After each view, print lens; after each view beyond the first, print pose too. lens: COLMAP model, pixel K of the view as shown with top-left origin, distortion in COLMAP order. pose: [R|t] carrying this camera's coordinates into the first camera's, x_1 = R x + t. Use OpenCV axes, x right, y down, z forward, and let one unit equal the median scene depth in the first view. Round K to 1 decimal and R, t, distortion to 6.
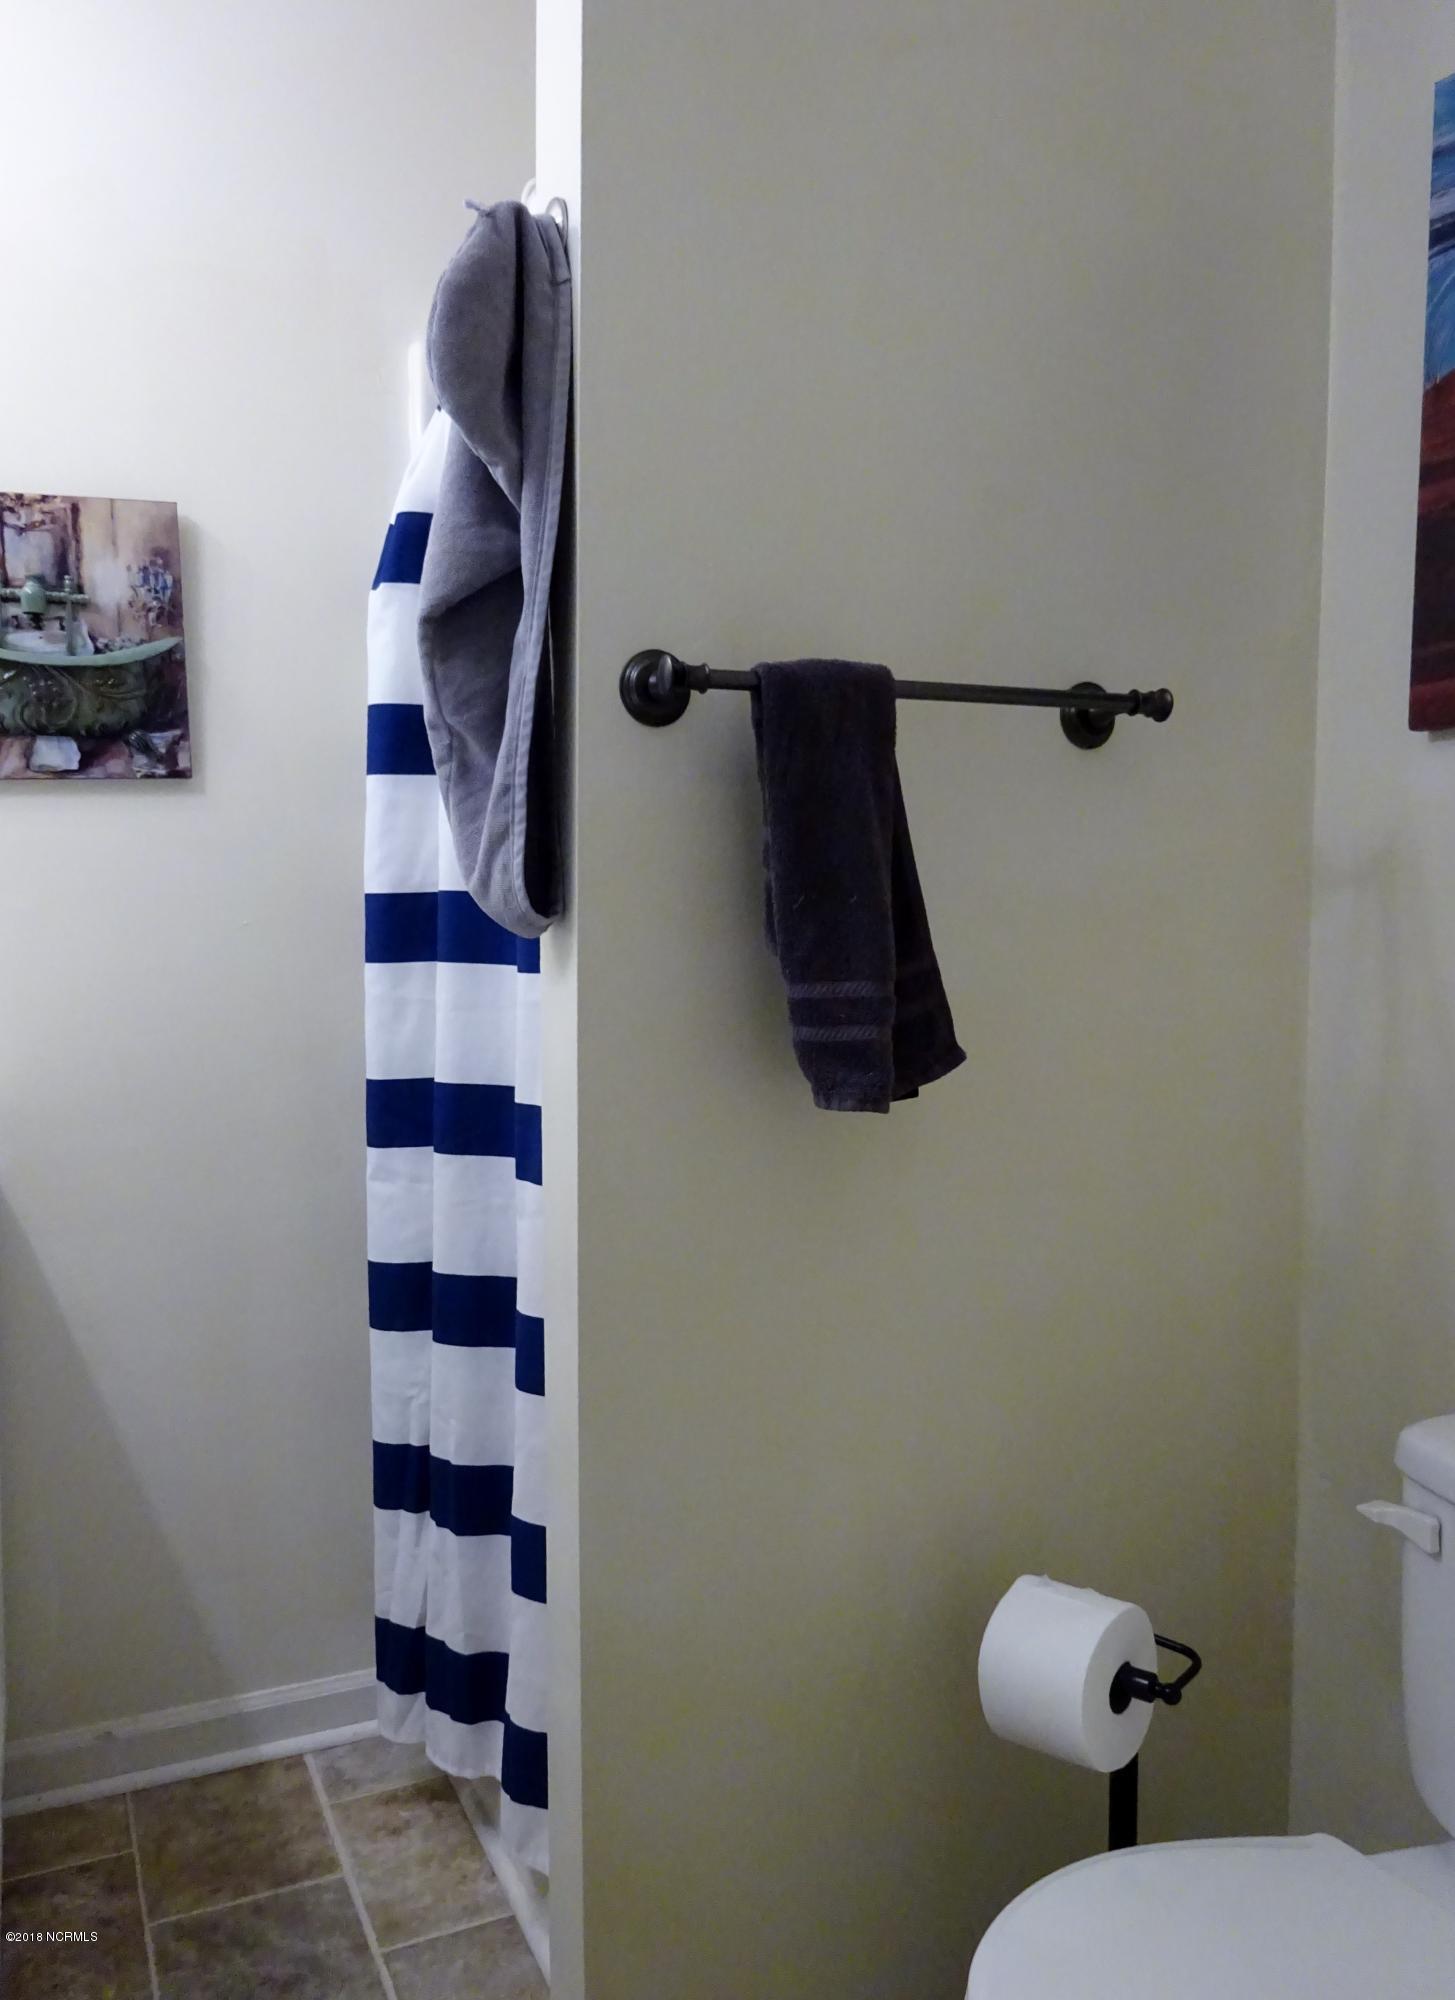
lens RADIAL K [[1509.0, 0, 727.5], [0, 1509.0, 1000.0], [0, 0, 1]] dist [-0.001991, -0.007676]
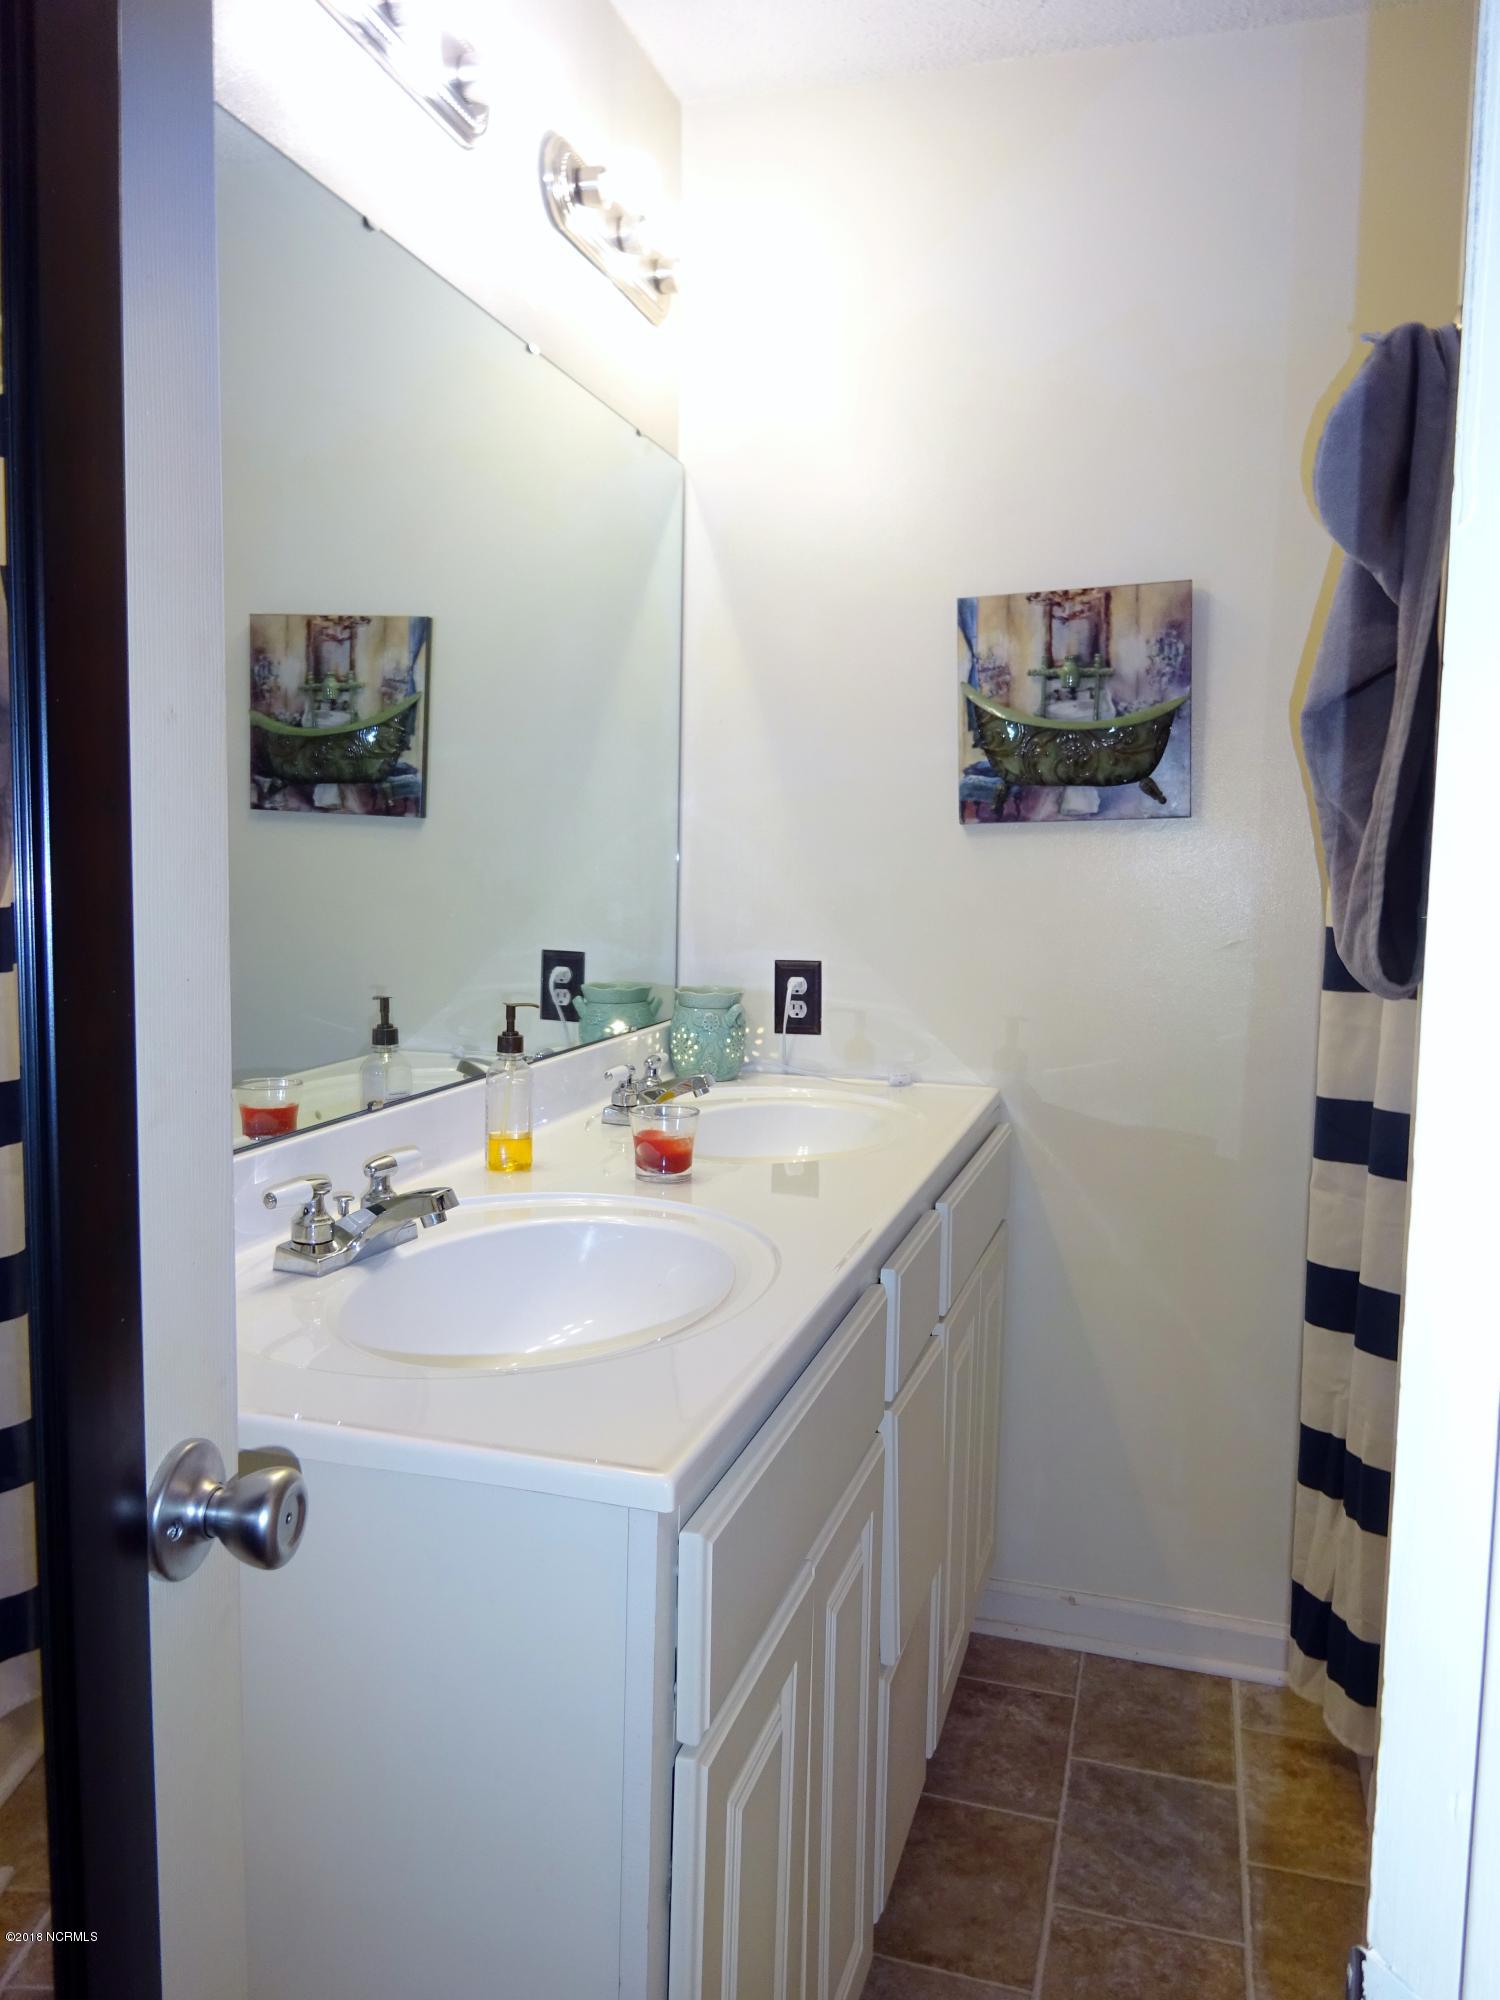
lens RADIAL K [[1449.1, 0, 750.0], [0, 1449.1, 1000.0], [0, 0, 1]] dist [-0.001928, -0.036423]
pose [[0.742421, 0.079625, -0.665184, 0.150038], [-0.060152, 0.996824, 0.052187, -0.047137], [0.667227, 0.001268, 0.744853, -0.053597]]
